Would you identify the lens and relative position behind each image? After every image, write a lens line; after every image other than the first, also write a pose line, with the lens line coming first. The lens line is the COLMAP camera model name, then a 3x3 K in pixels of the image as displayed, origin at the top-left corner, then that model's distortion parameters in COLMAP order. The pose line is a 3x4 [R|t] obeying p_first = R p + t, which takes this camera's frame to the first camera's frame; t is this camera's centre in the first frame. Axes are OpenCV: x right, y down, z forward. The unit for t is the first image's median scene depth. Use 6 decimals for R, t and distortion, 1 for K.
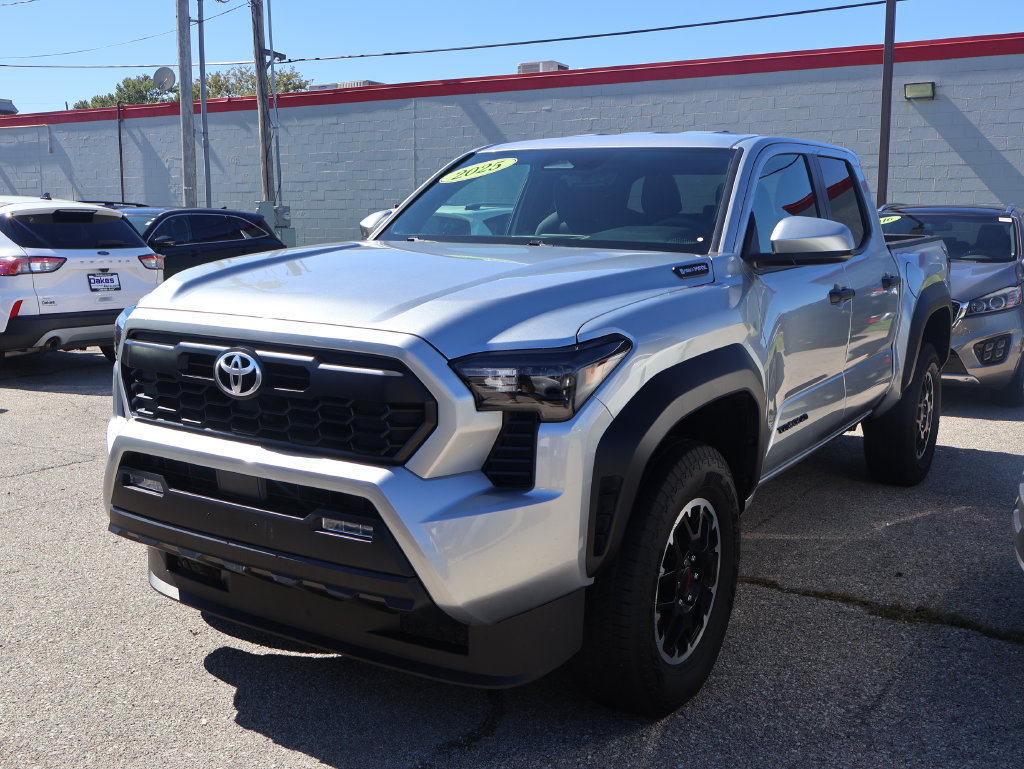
lens RADIAL K [[1060.7, 0, 501.9], [0, 1060.7, 394.2], [0, 0, 1]] dist [0.003411, 0.000000]
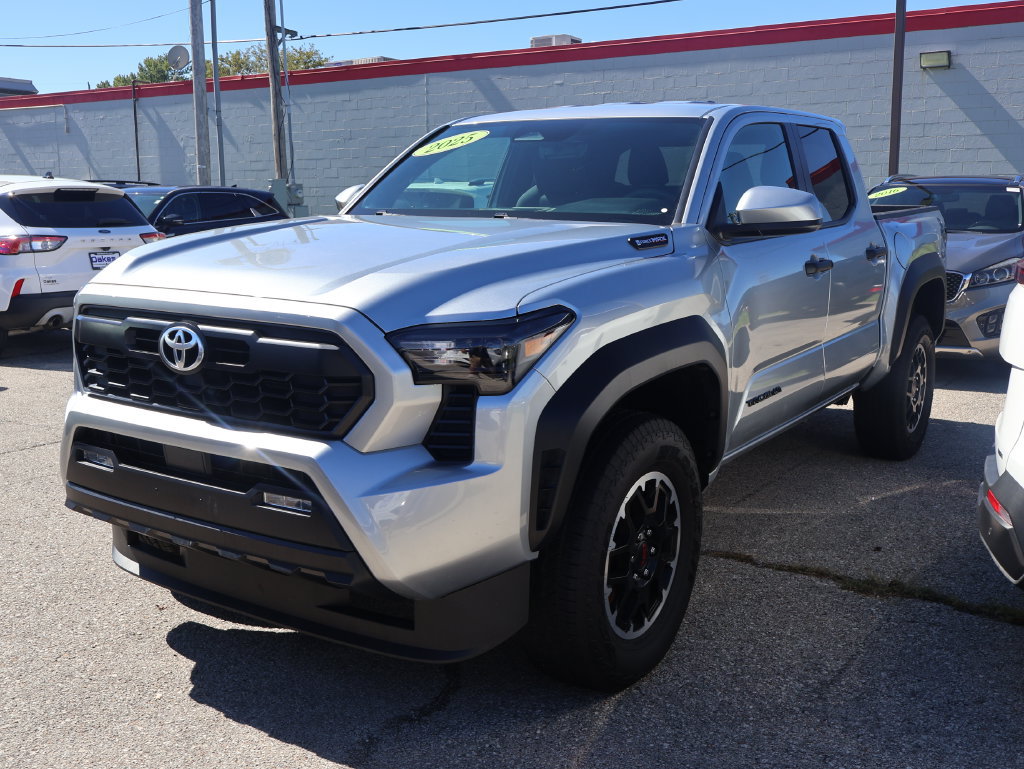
lens RADIAL K [[1060.7, 0, 503.3], [0, 1060.7, 389.9], [0, 0, 1]] dist [0.003411, 0.000000]
pose [[0.999743, -0.005174, -0.022059, 0.057685], [0.005560, 0.999832, 0.017481, 0.003023], [0.021965, -0.017599, 0.999604, 0.007659]]
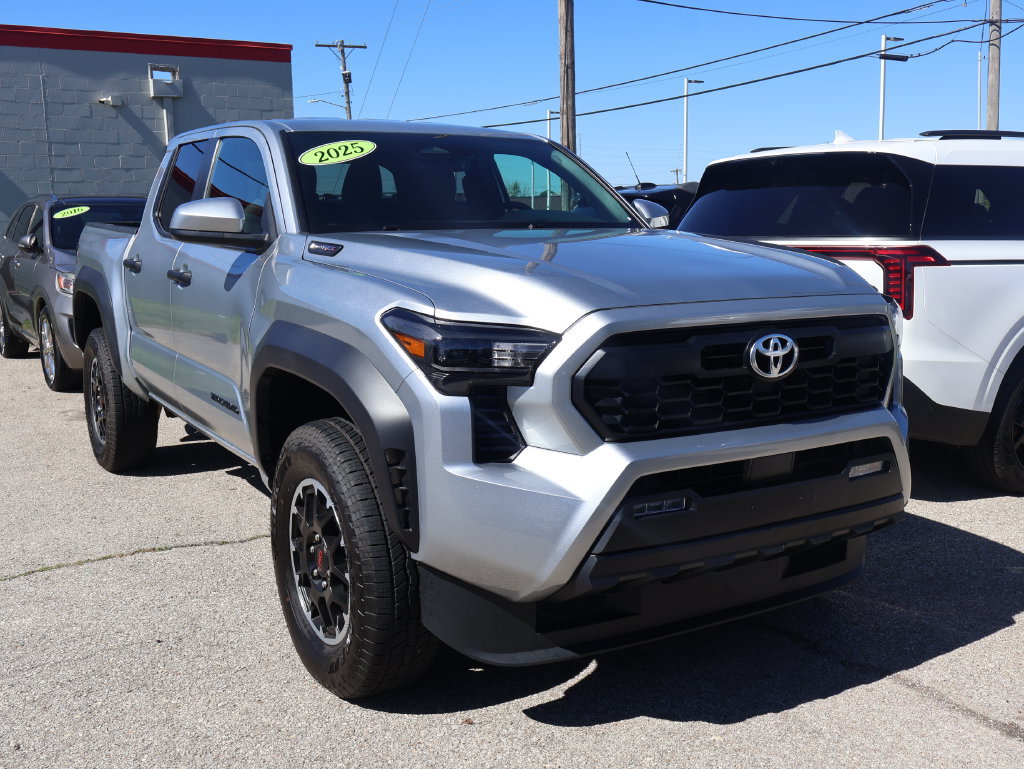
lens RADIAL K [[1060.7, 0, 510.2], [0, 1060.7, 382.6], [0, 0, 1]] dist [0.003411, 0.000000]
pose [[0.435610, -0.152886, 0.887057, -0.957894], [0.157581, 0.983204, 0.092073, -0.096337], [-0.886235, 0.099676, 0.452385, 0.592636]]
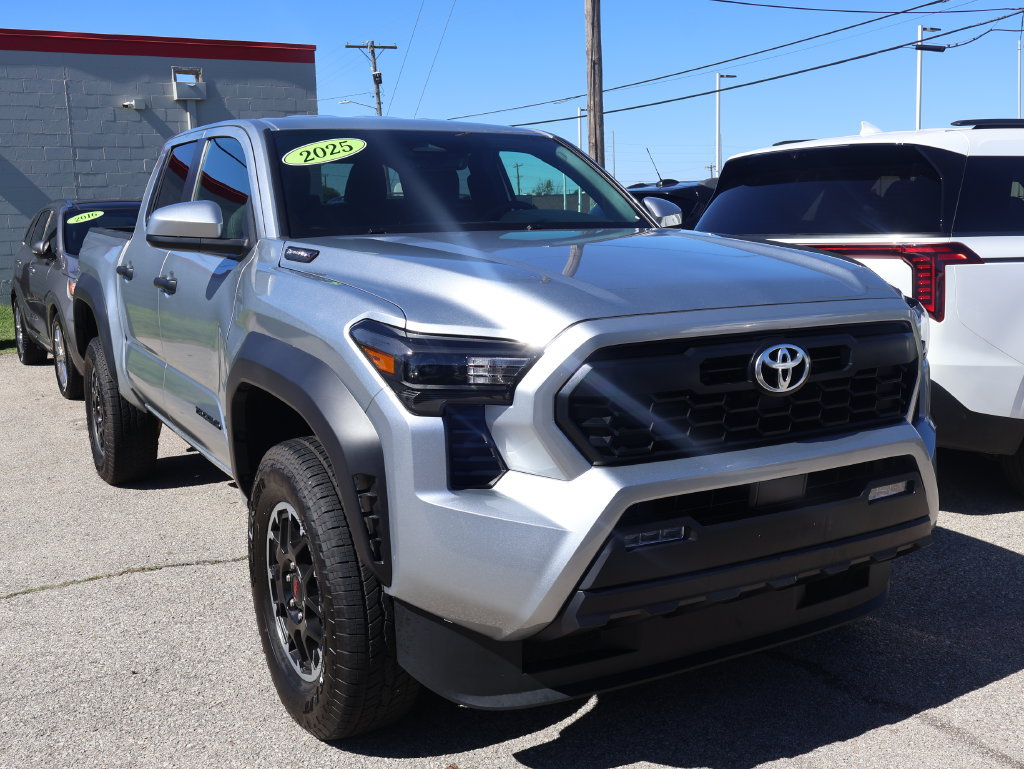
lens RADIAL K [[1060.7, 0, 511.9], [0, 1060.7, 384.9], [0, 0, 1]] dist [0.003411, 0.000000]
pose [[0.462521, -0.158938, 0.872246, -0.881701], [0.167812, 0.981711, 0.089899, -0.096278], [-0.870582, 0.104793, 0.480734, 0.590045]]
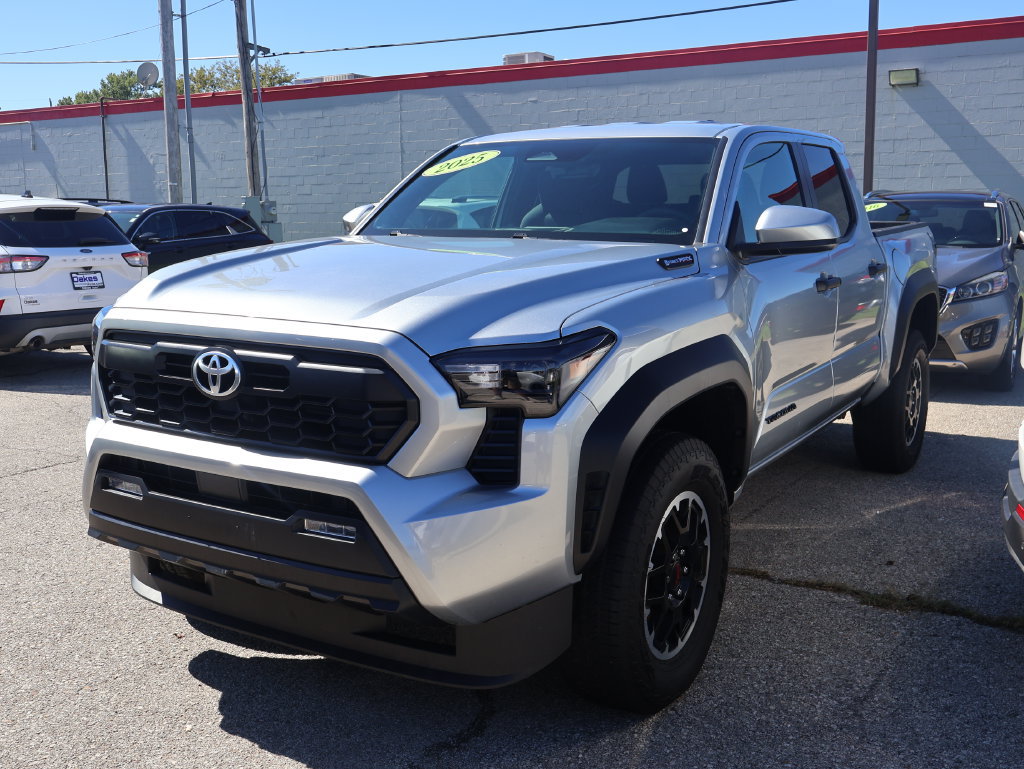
lens RADIAL K [[1060.7, 0, 510.4], [0, 1060.7, 387.0], [0, 0, 1]] dist [0.003411, 0.000000]
pose [[0.999747, -0.016157, 0.015630, 0.005868], [0.016139, 0.999869, 0.001292, -0.002893], [-0.015648, -0.001040, 0.999877, 0.010737]]
